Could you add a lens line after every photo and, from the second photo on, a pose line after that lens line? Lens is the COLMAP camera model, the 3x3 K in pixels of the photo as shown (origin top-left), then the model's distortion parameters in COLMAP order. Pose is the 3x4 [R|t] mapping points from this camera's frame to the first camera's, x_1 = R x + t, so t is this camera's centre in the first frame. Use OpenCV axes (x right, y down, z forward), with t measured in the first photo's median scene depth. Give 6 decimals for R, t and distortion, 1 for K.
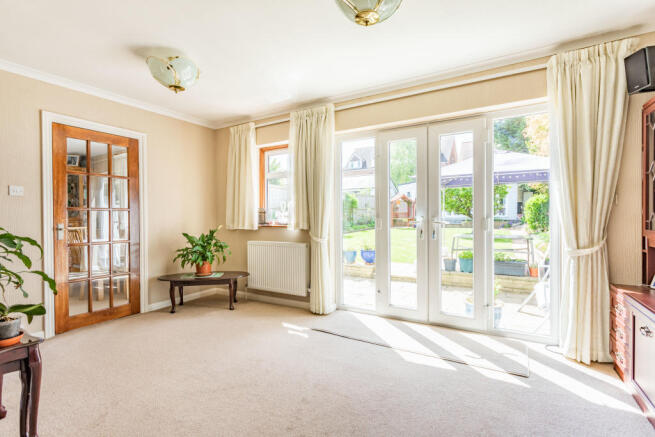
lens RADIAL K [[312.1, 0, 336.9], [0, 312.1, 218.6], [0, 0, 1]] dist [0.013740, -0.000892]
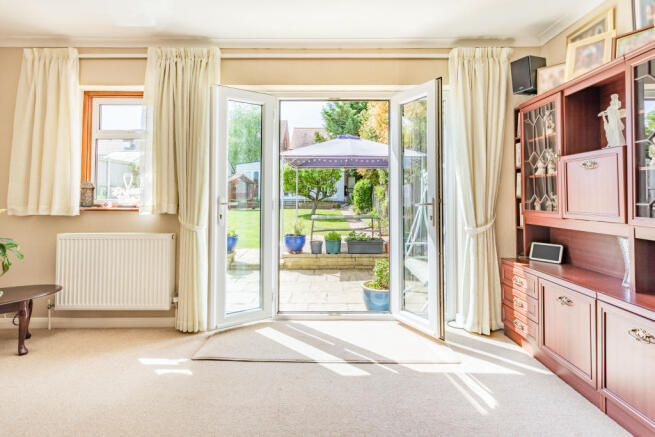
lens RADIAL K [[312.1, 0, 327.0], [0, 312.1, 189.1], [0, 0, 1]] dist [0.013740, -0.000892]
pose [[0.869735, 0.022443, 0.493009, -0.140382], [-0.005012, 0.999316, -0.036650, 0.003409], [-0.493494, 0.029405, 0.869252, 0.199709]]
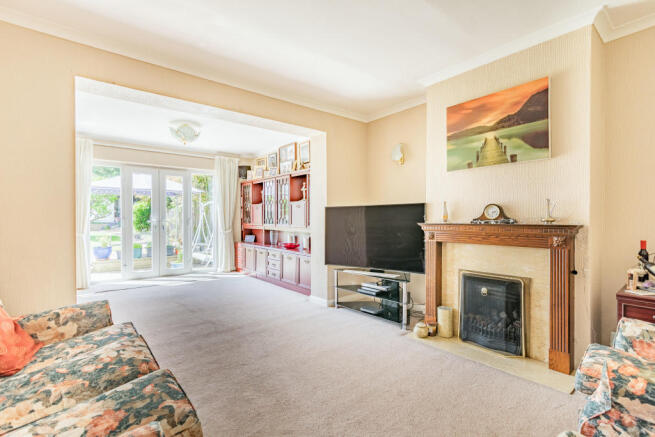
lens RADIAL K [[312.1, 0, 327.4], [0, 312.1, 219.8], [0, 0, 1]] dist [0.013740, -0.000892]
pose [[0.345829, 0.001815, 0.938296, -0.920656], [0.006682, 0.999968, -0.004397, 0.014133], [-0.938274, 0.007790, 0.345806, -0.472710]]
